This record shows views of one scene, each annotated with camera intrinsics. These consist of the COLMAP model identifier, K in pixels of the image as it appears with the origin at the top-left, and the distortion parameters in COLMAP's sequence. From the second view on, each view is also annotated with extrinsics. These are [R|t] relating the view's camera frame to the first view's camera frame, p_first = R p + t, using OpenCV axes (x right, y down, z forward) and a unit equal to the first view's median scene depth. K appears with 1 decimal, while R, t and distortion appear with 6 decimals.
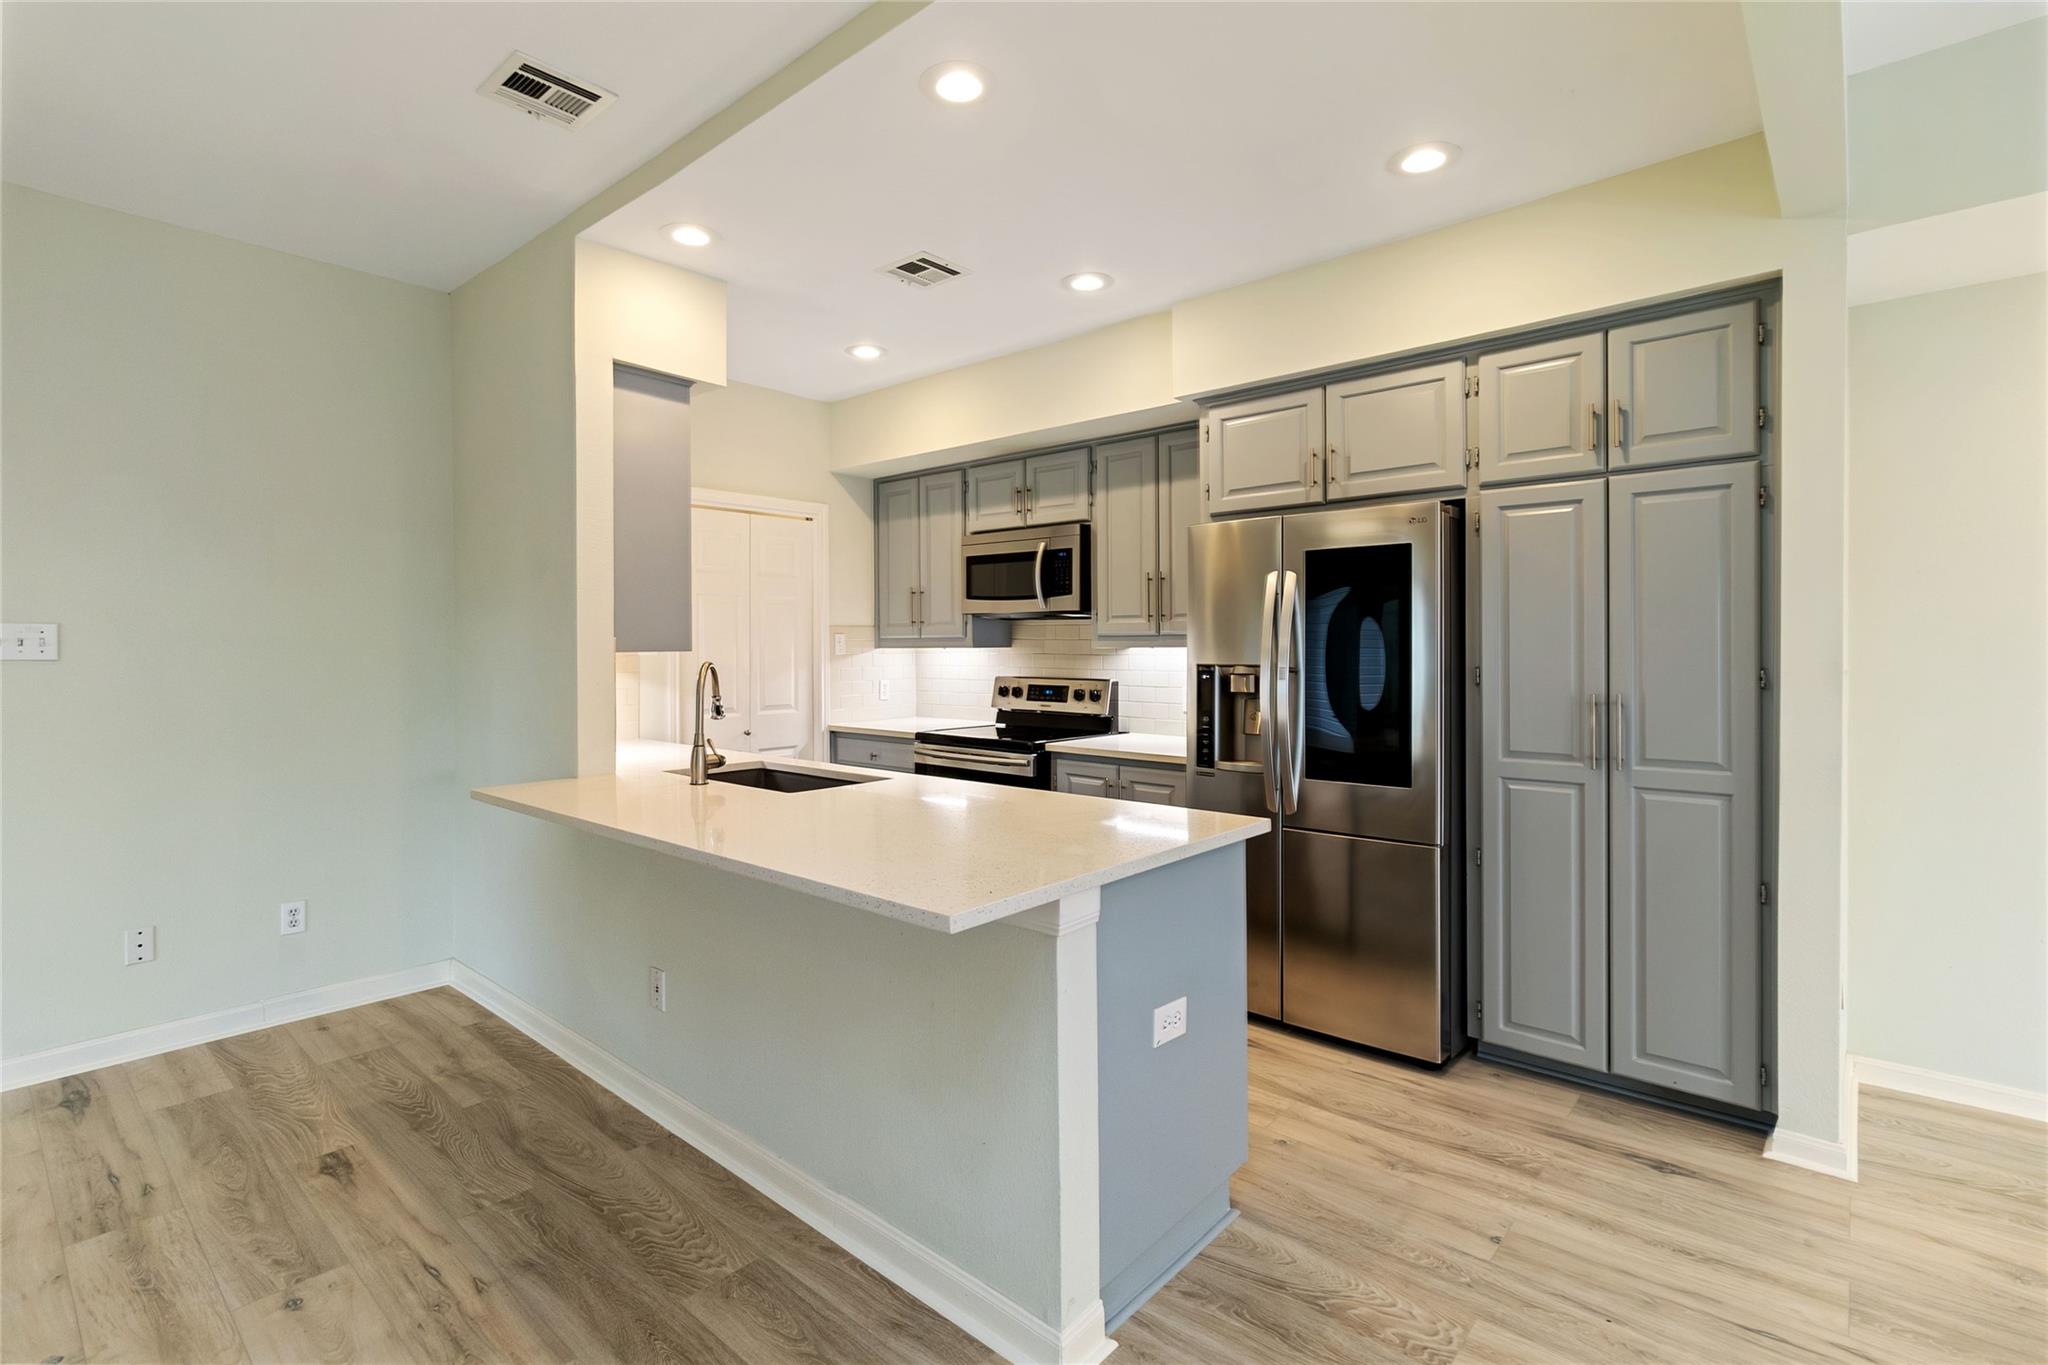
lens RADIAL K [[954.4, 0, 1012.1], [0, 954.4, 650.0], [0, 0, 1]] dist [0.001601, -0.001515]
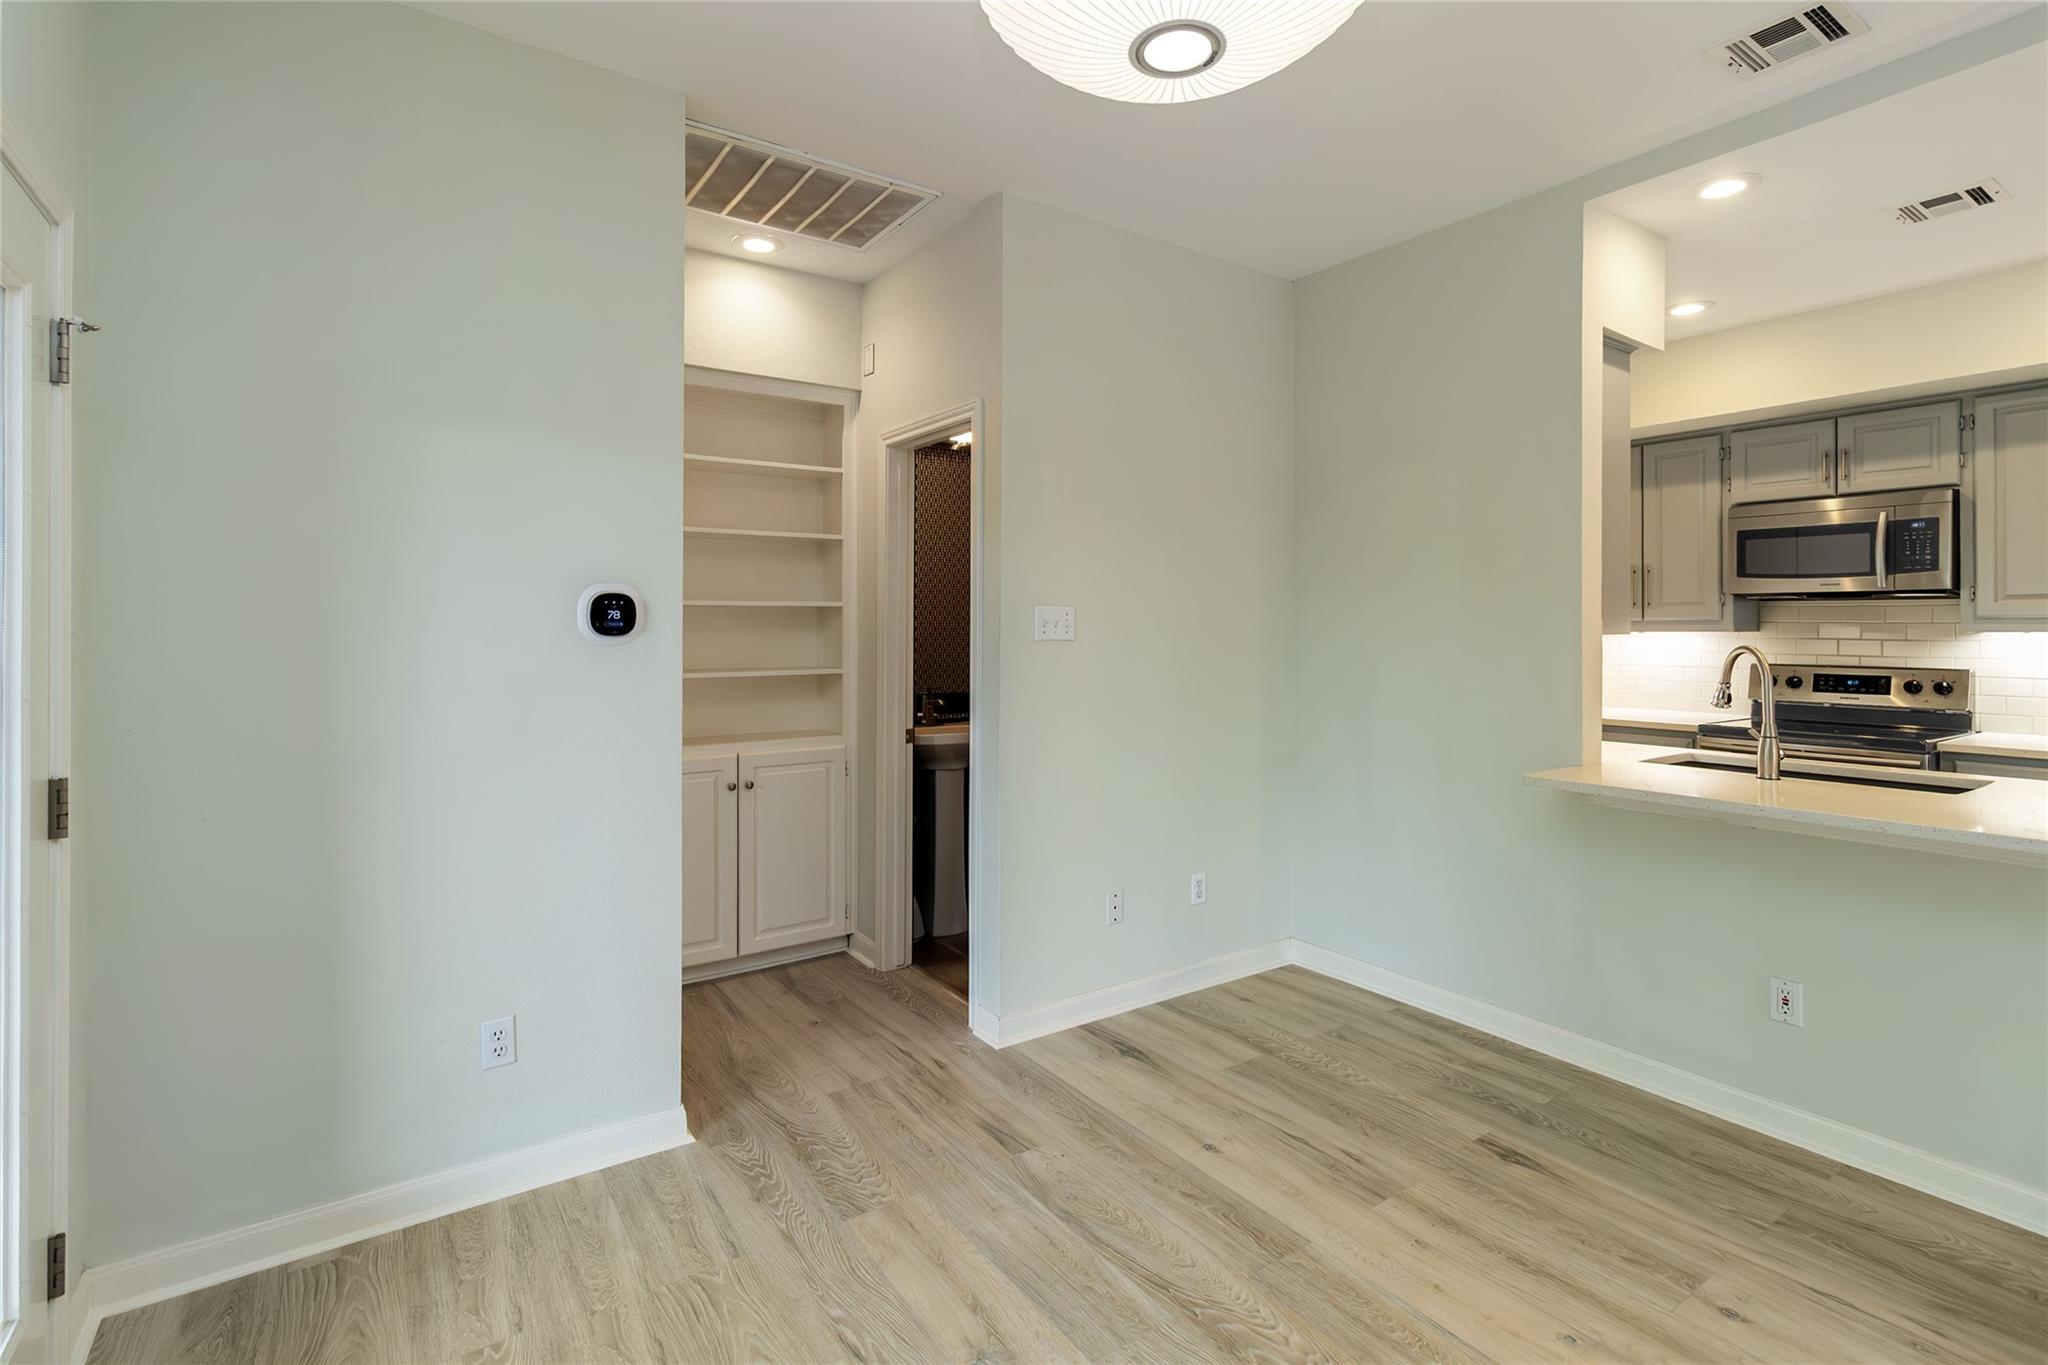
lens RADIAL K [[954.4, 0, 993.3], [0, 954.4, 635.8], [0, 0, 1]] dist [0.001601, -0.001515]
pose [[0.968825, 0.004849, -0.247699, -0.551003], [-0.004104, 0.999985, 0.003522, 0.001122], [0.247712, -0.002396, 0.968831, -0.049569]]
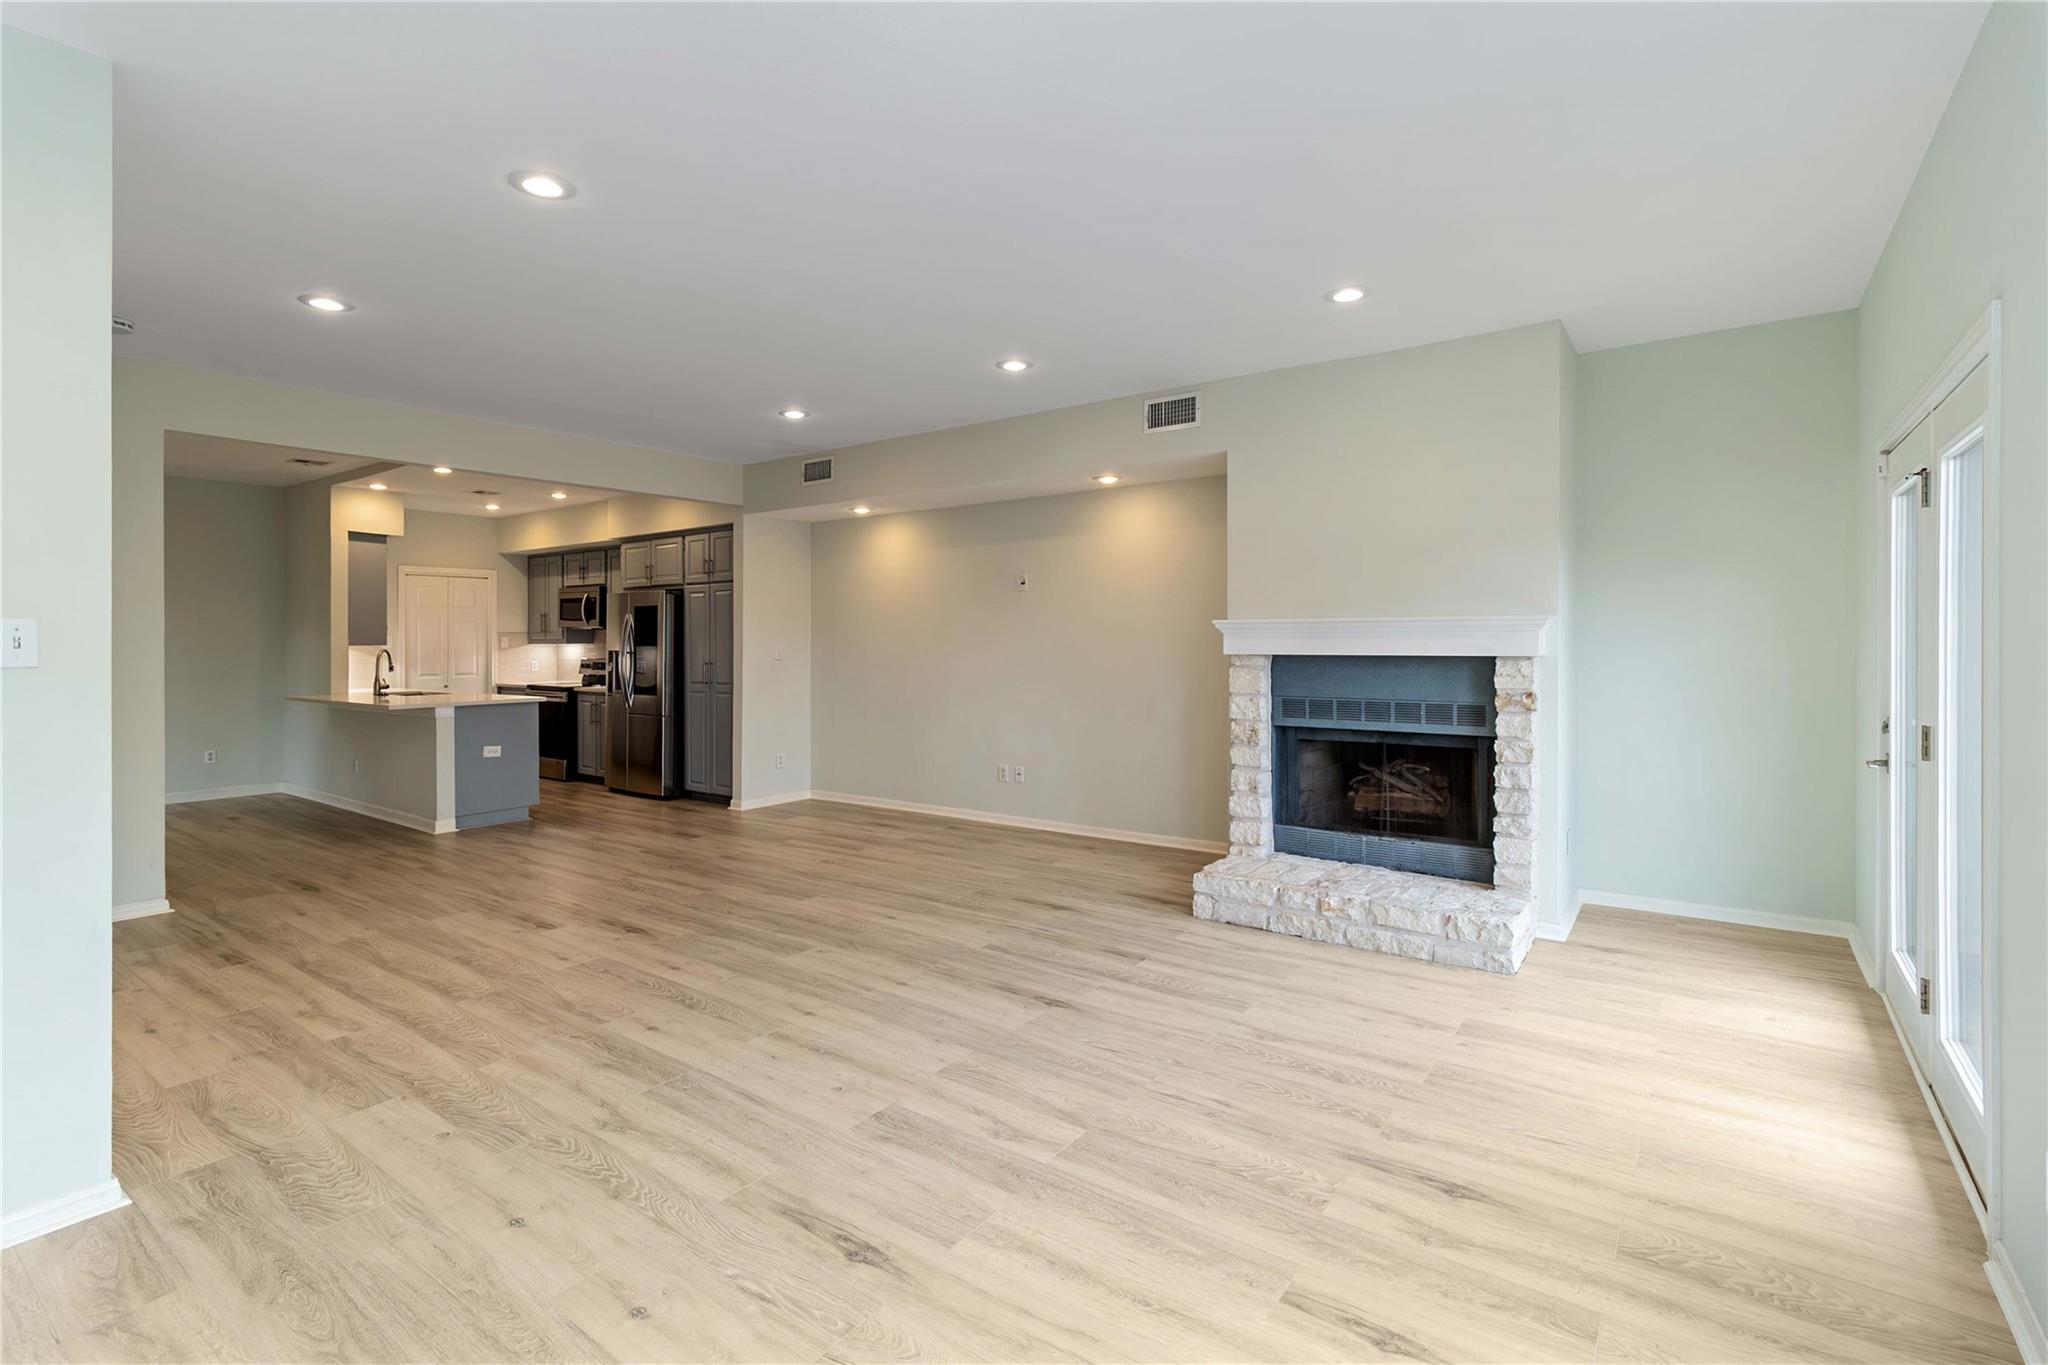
lens RADIAL K [[954.4, 0, 1017.5], [0, 954.4, 635.8], [0, 0, 1]] dist [0.001601, -0.001515]
pose [[0.995972, 0.001067, 0.089654, 0.808221], [-0.000078, 0.999939, -0.011041, 0.002933], [-0.089660, 0.010989, 0.995912, -1.211166]]
